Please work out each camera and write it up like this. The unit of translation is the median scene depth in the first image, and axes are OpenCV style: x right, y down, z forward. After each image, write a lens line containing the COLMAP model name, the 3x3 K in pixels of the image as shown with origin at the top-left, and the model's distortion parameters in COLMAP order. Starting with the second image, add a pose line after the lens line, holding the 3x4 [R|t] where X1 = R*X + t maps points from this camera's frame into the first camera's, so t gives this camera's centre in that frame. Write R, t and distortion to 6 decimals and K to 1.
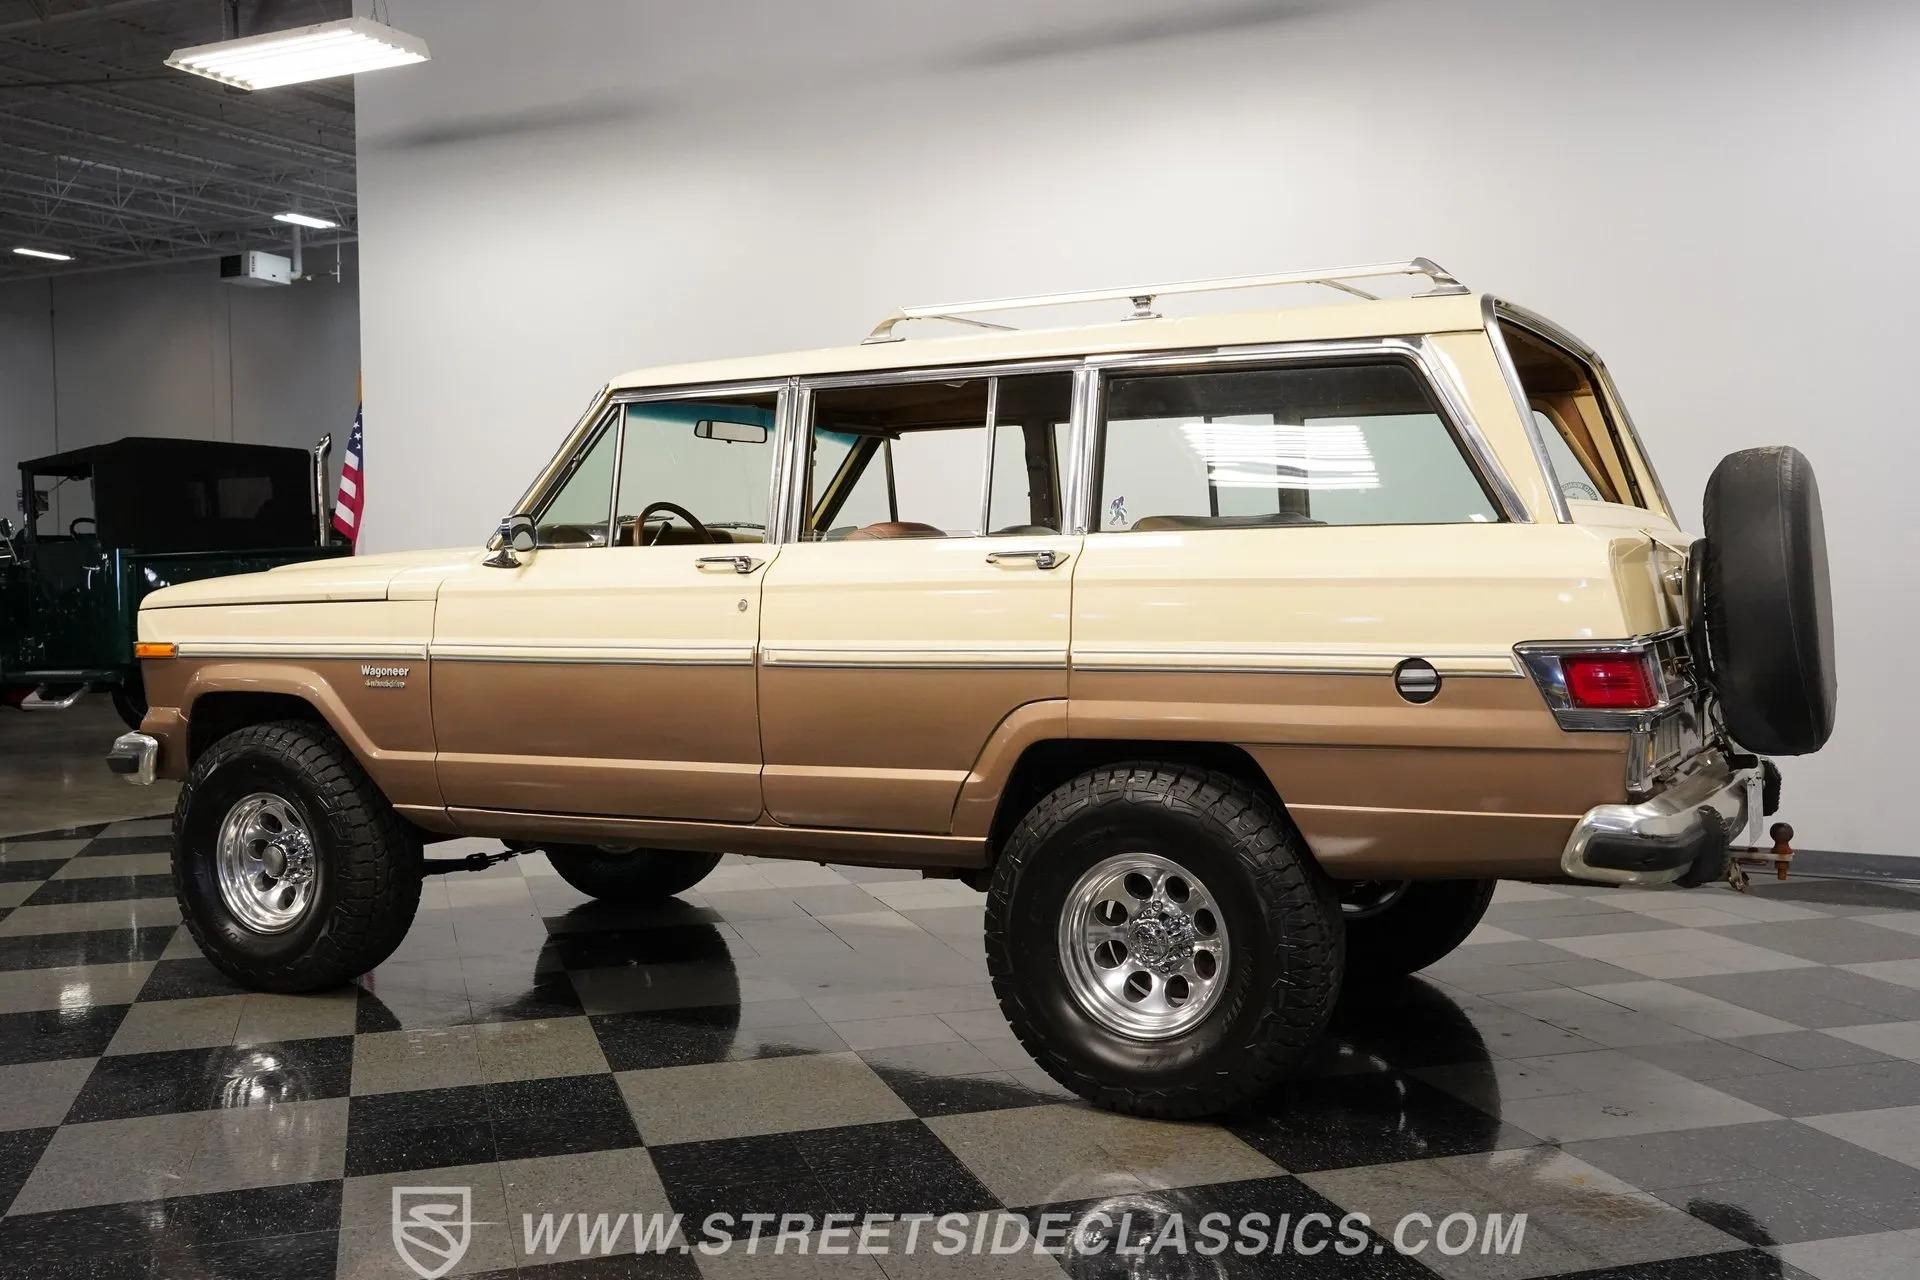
lens RADIAL K [[2000.0, 0, 960.3], [0, 2000.0, 611.6], [0, 0, 1]] dist [0.040710, 0.038329]
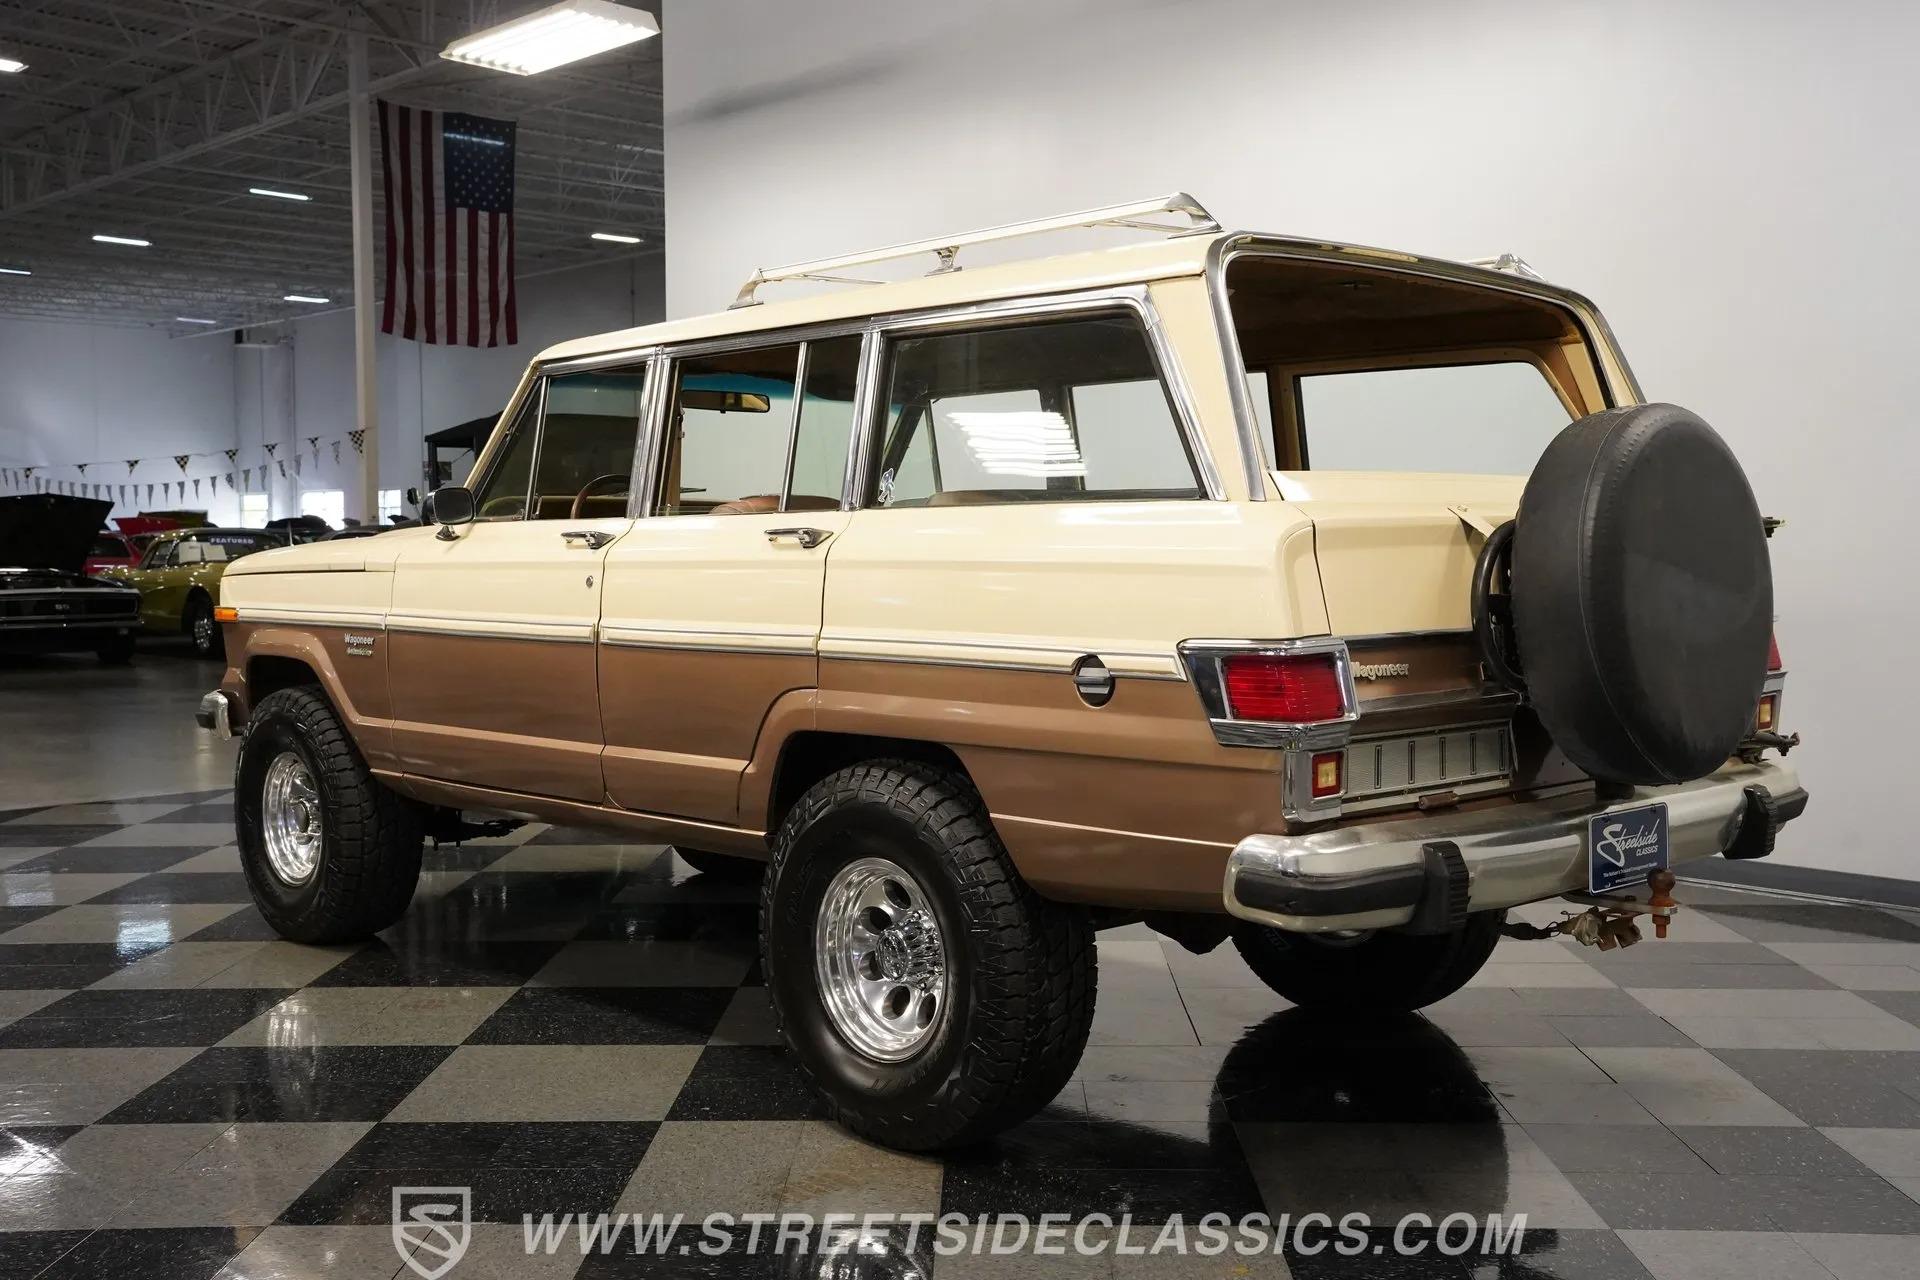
lens RADIAL K [[2049.9, 0, 960.0], [0, 2049.9, 640.0], [0, 0, 1]] dist [0.060795, 0.005991]
pose [[0.941611, 0.023043, -0.335914, 0.401861], [-0.012388, 0.999351, 0.033827, -0.011041], [0.336475, -0.027690, 0.941285, 0.116553]]
